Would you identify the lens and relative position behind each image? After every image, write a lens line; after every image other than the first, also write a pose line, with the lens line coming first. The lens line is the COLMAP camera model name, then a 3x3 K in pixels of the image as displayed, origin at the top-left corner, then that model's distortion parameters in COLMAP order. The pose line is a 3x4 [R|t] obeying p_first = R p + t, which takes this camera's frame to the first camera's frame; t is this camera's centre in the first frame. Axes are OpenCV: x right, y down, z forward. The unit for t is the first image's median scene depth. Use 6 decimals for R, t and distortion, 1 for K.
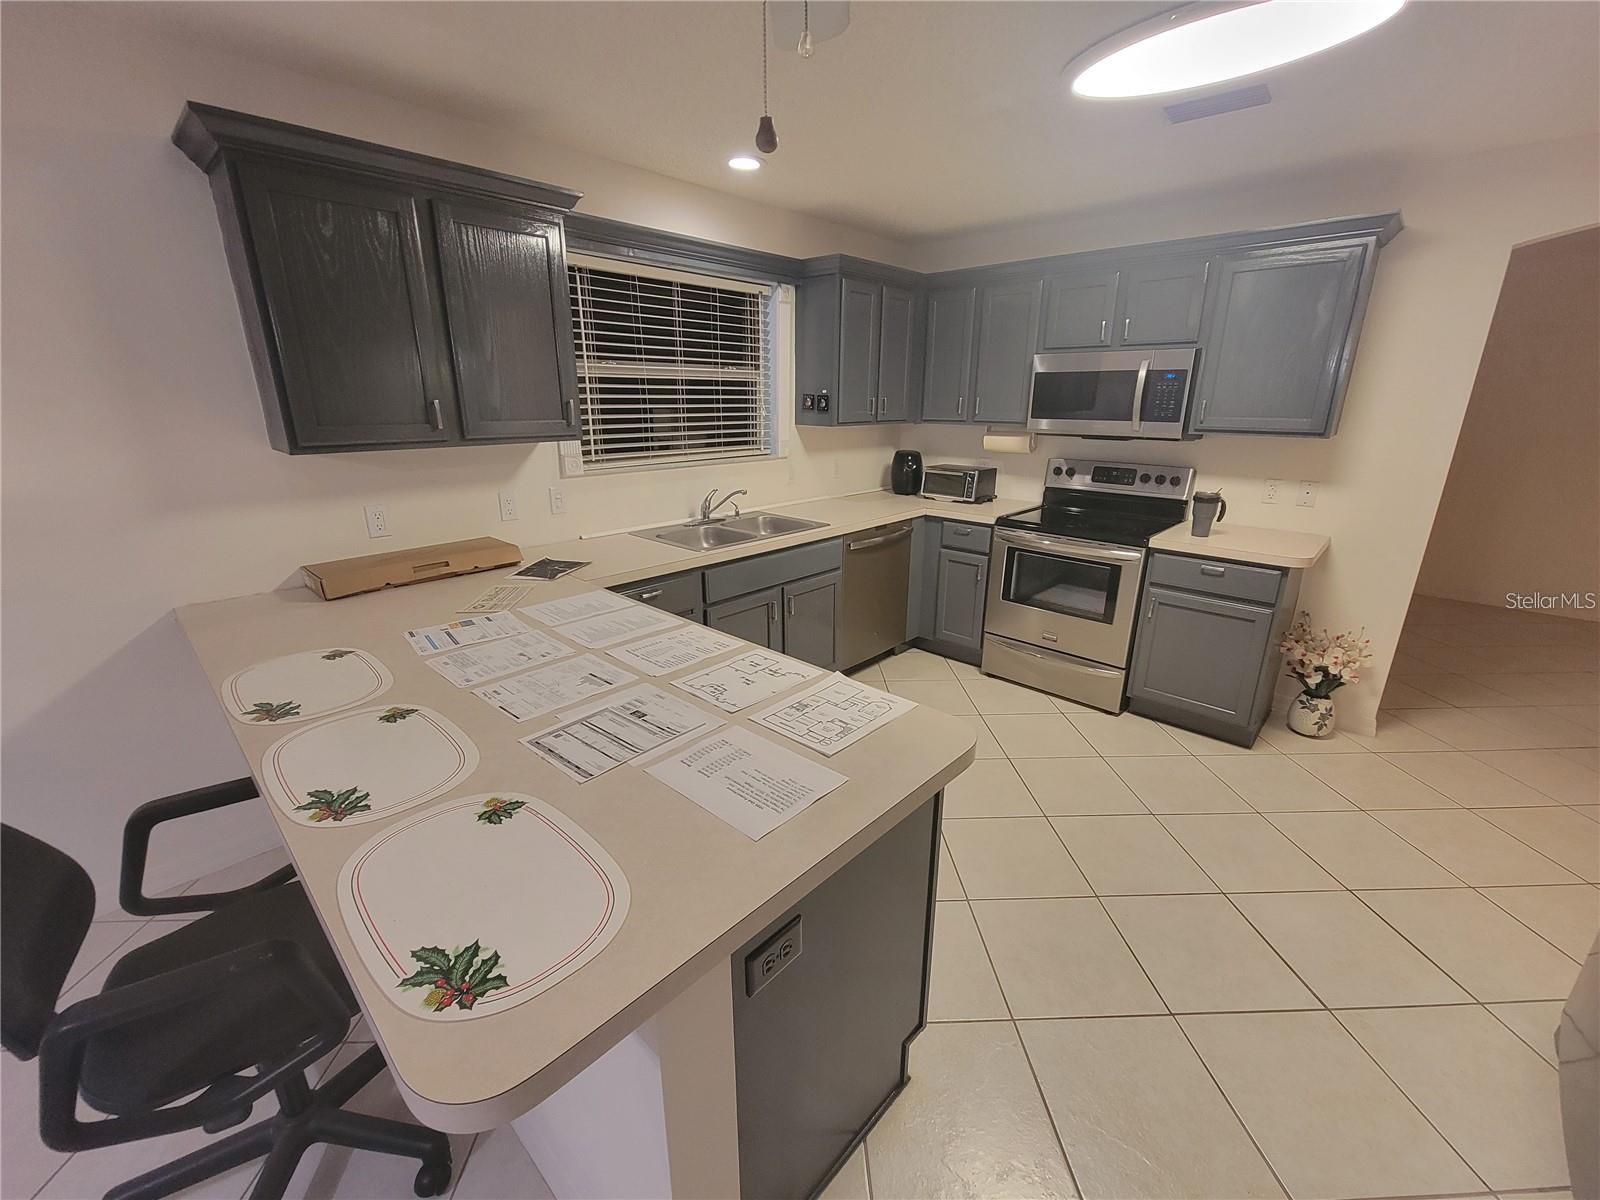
lens RADIAL K [[667.1, 0, 791.9], [0, 667.1, 599.3], [0, 0, 1]] dist [-0.000020, -0.000385]
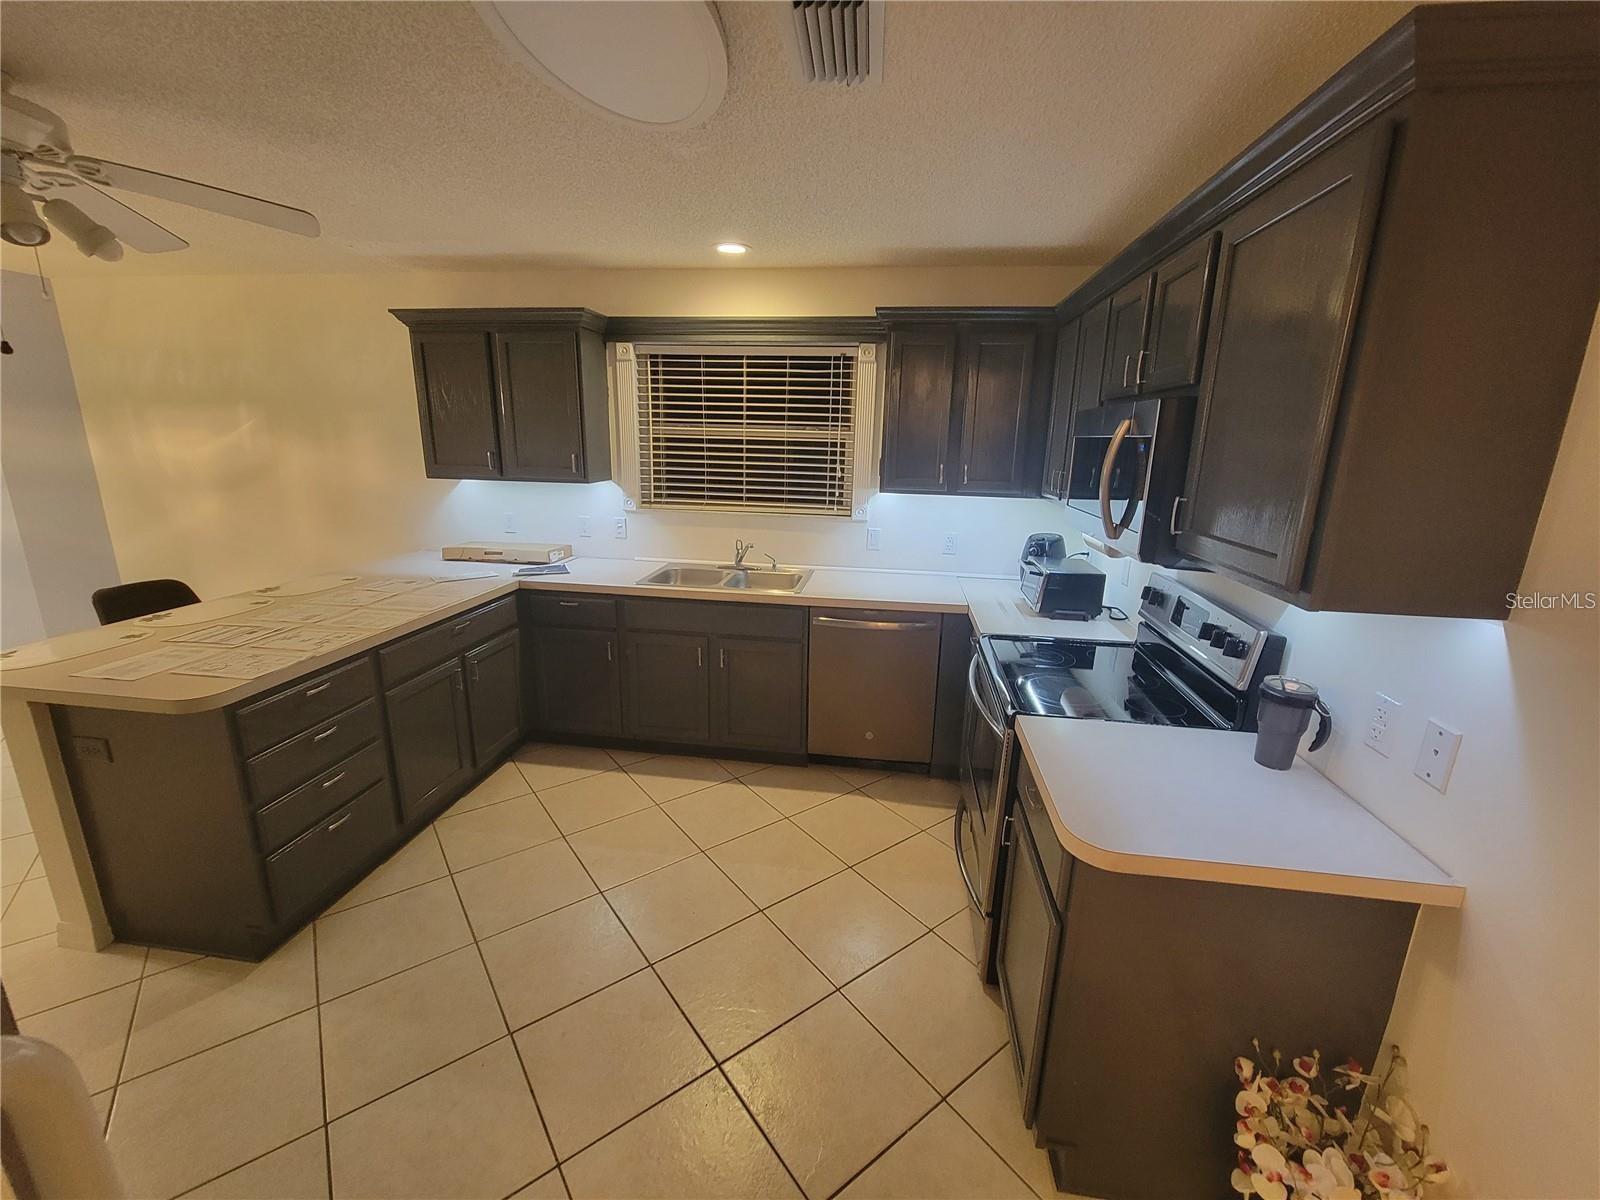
lens RADIAL K [[667.1, 0, 803.0], [0, 667.1, 592.1], [0, 0, 1]] dist [-0.000020, -0.000385]
pose [[0.584545, 0.195963, -0.787341, 0.755847], [-0.254780, 0.965644, 0.051186, -0.152668], [0.770321, 0.170678, 0.614389, 0.399854]]
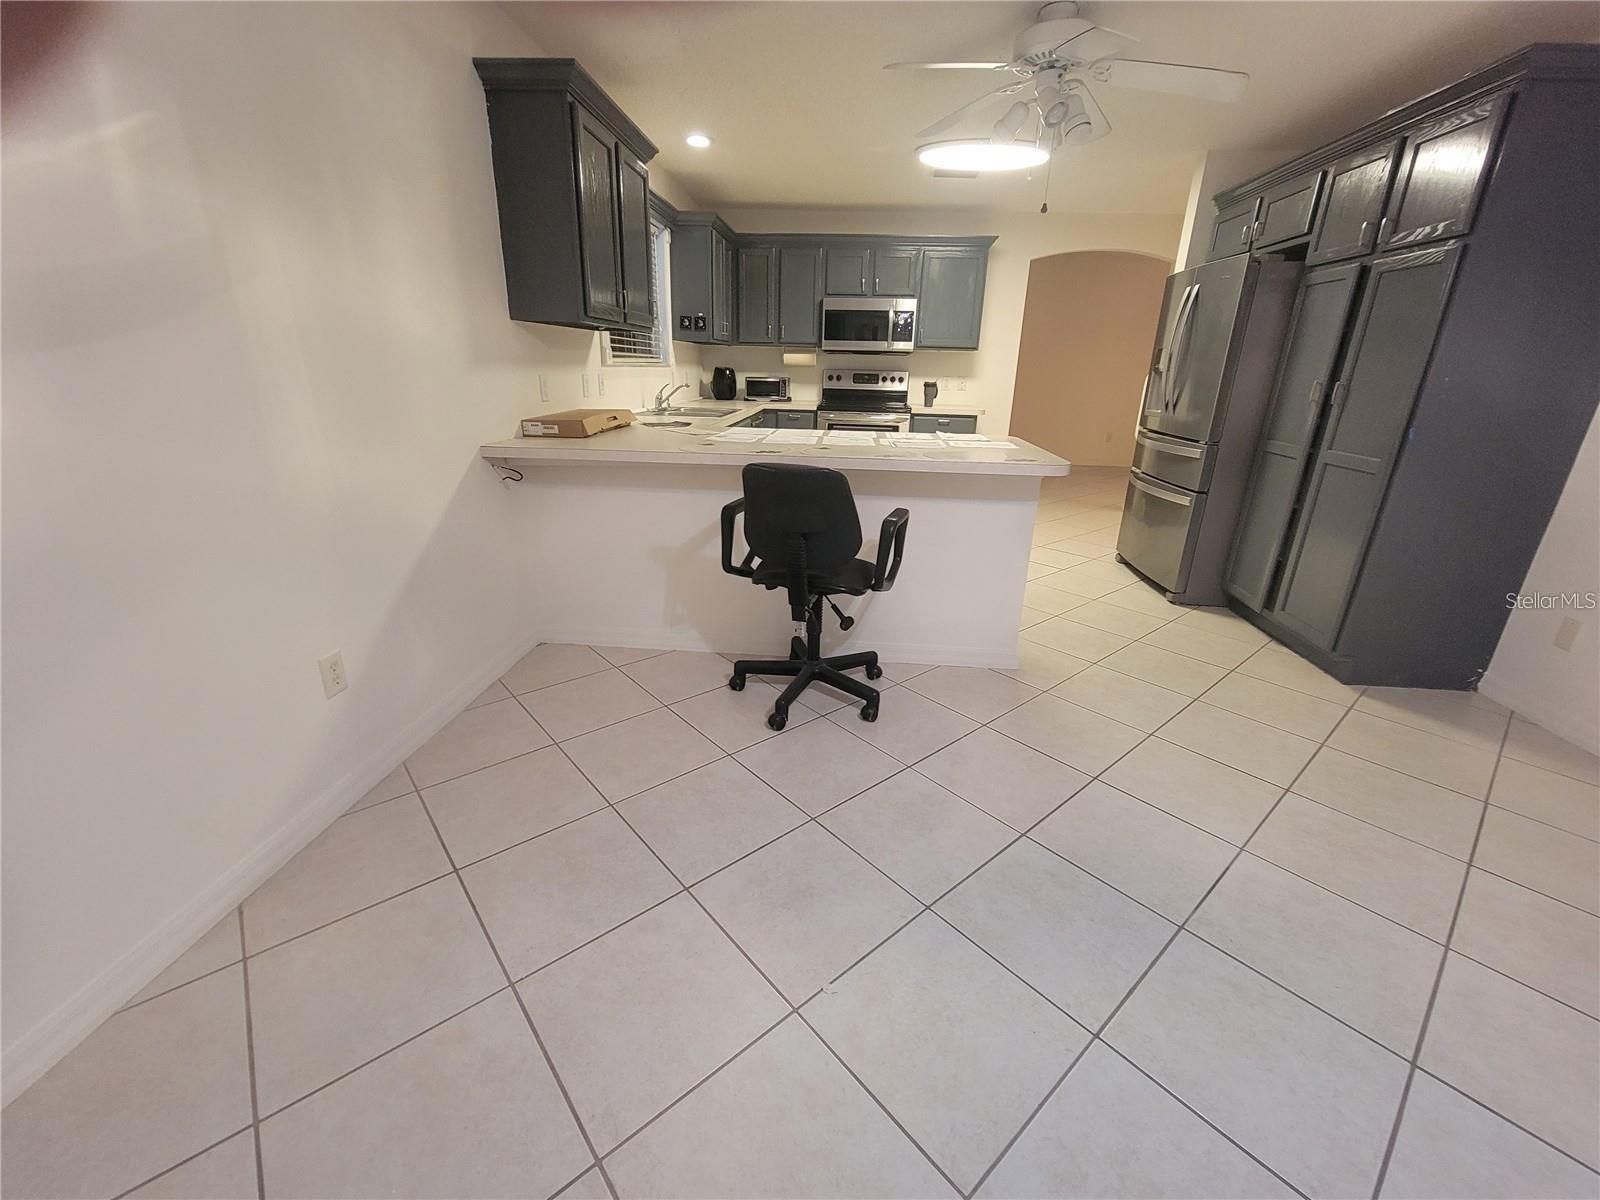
lens RADIAL K [[667.1, 0, 799.0], [0, 667.1, 595.9], [0, 0, 1]] dist [-0.000020, -0.000385]
pose [[0.776188, -0.192248, 0.600477, -0.732457], [0.166945, 0.981054, 0.098297, 0.149059], [-0.607998, 0.023949, 0.793577, -0.177052]]
